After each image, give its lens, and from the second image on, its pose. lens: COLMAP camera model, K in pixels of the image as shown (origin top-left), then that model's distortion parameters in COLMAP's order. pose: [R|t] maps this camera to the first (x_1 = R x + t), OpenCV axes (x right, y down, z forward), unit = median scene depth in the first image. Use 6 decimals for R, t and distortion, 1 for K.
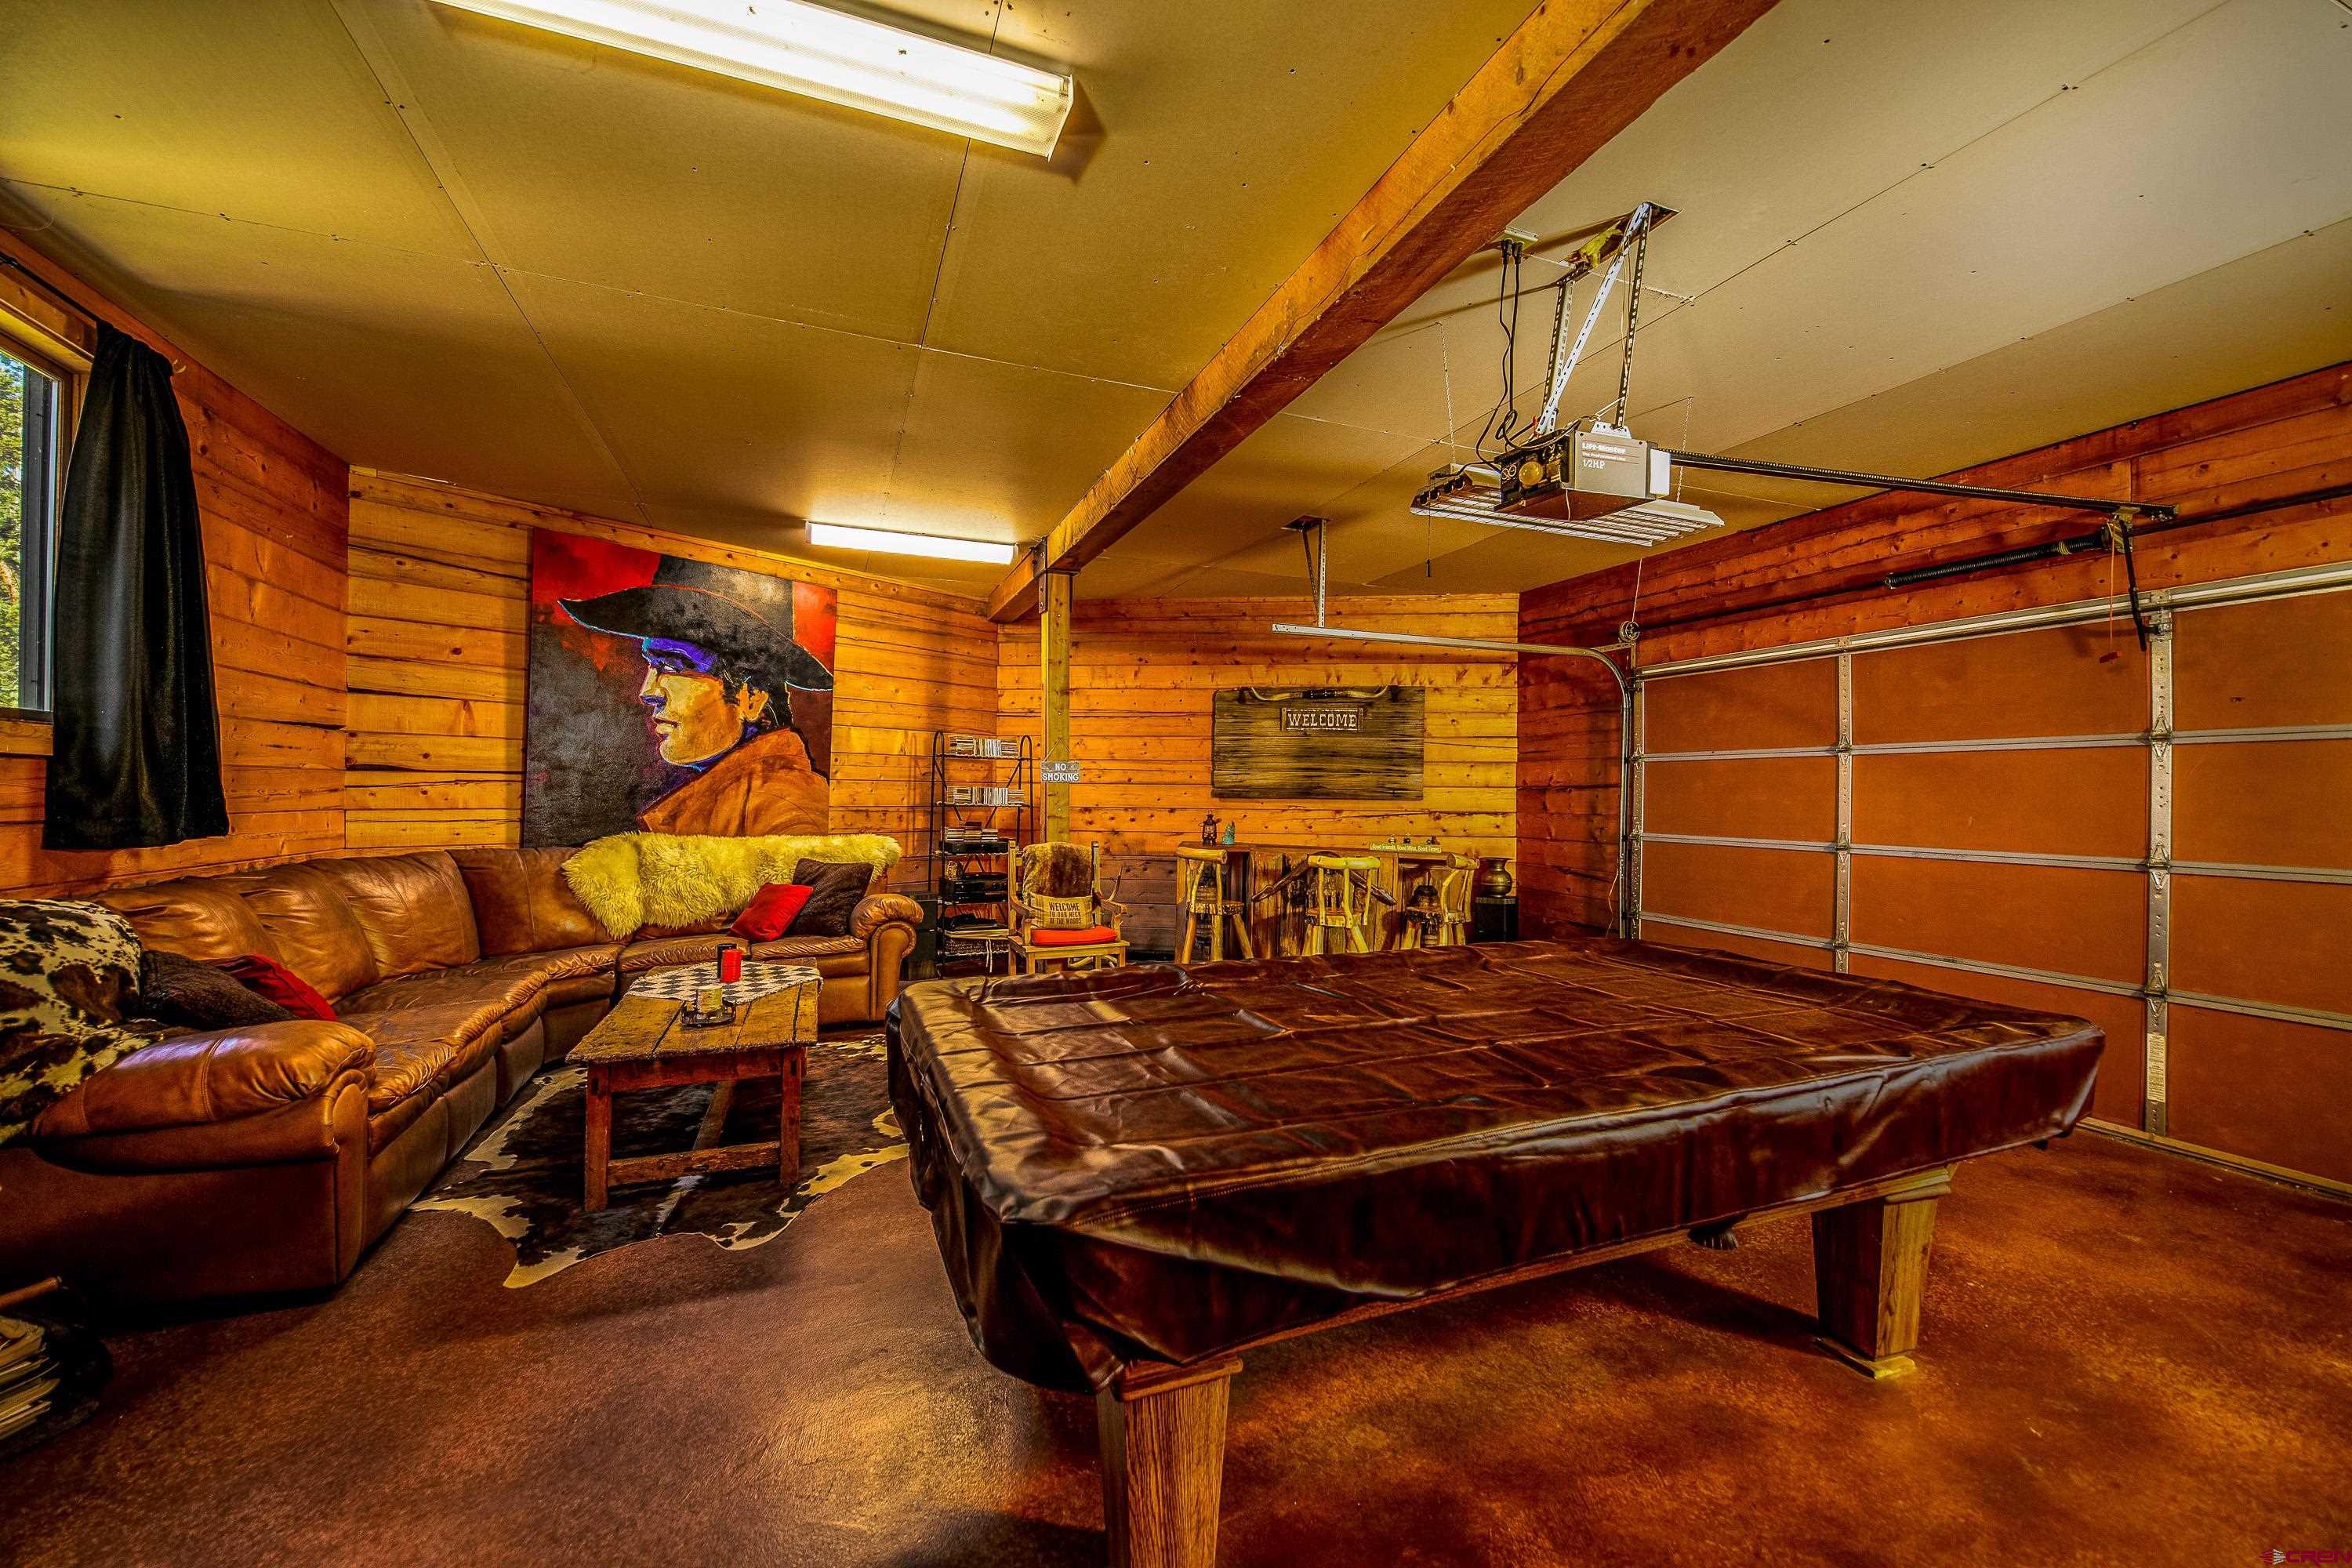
lens RADIAL K [[926.6, 0, 1179.3], [0, 926.6, 789.8], [0, 0, 1]] dist [0.001654, 0.000056]
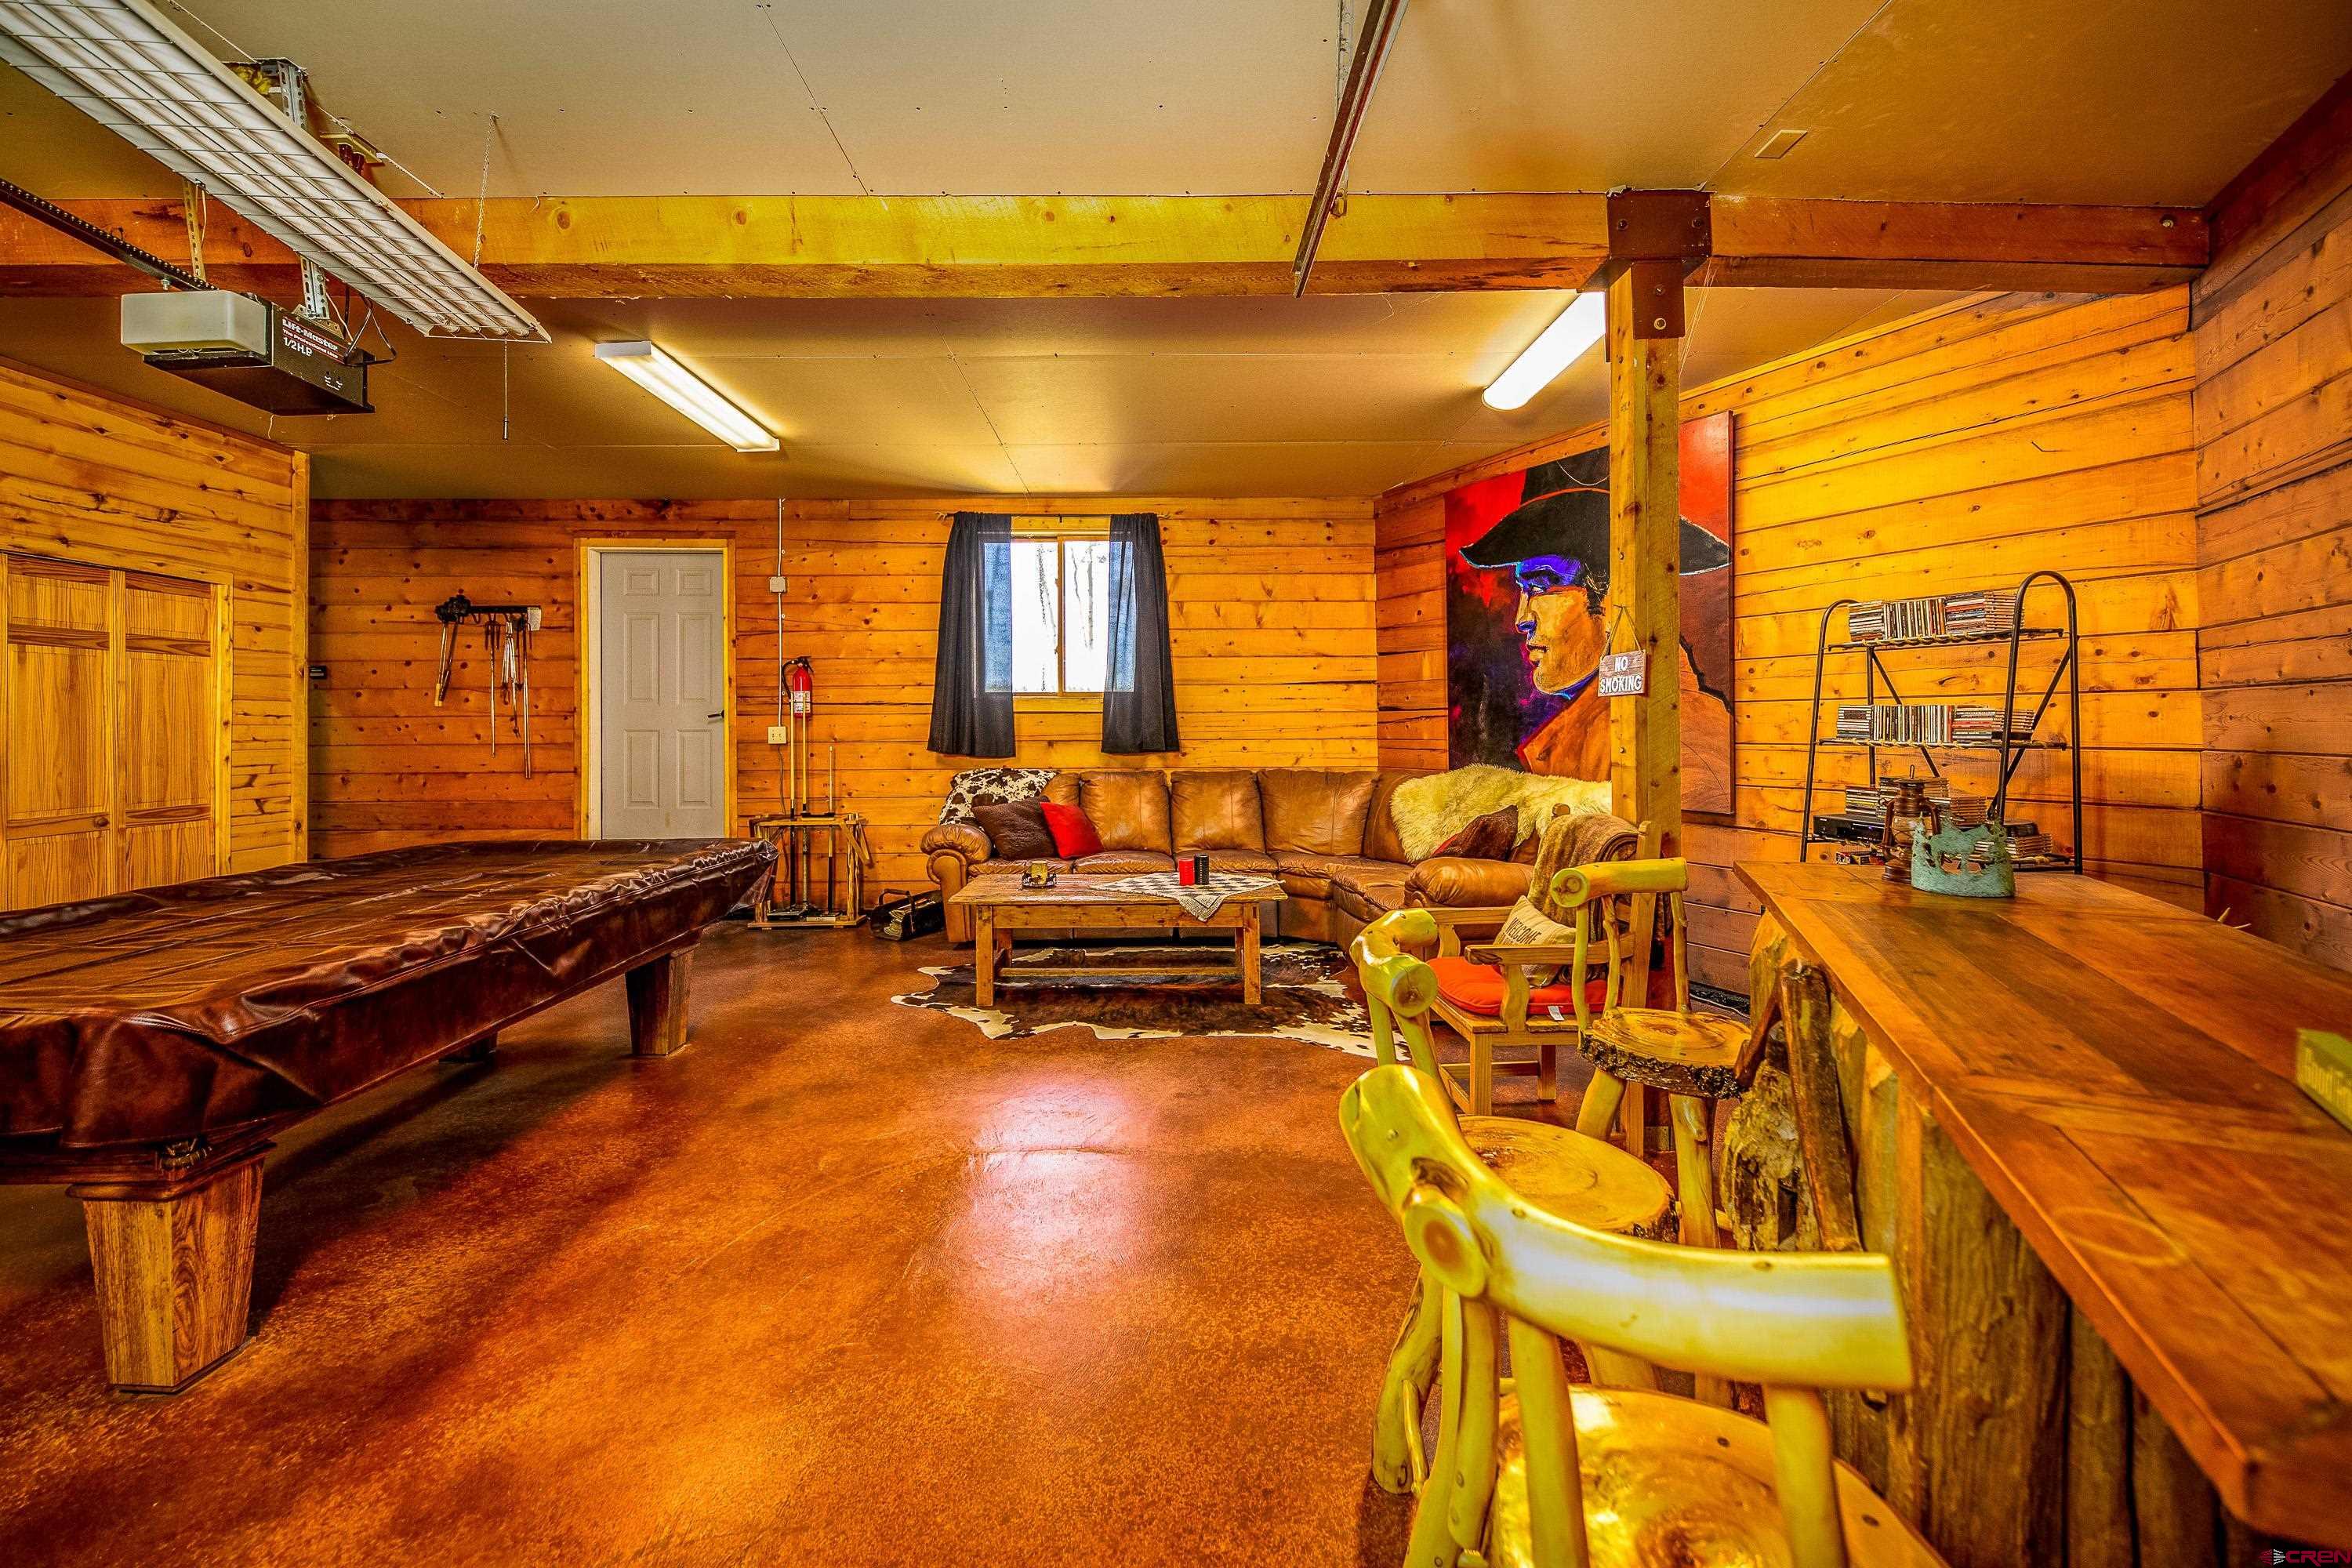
lens RADIAL K [[926.6, 0, 1172.5], [0, 926.6, 737.6], [0, 0, 1]] dist [0.001654, 0.000056]
pose [[-0.340915, -0.001804, -0.940092, 0.426816], [0.003527, 0.999989, -0.003198, 0.017185], [0.940087, -0.004406, -0.340905, 0.963811]]
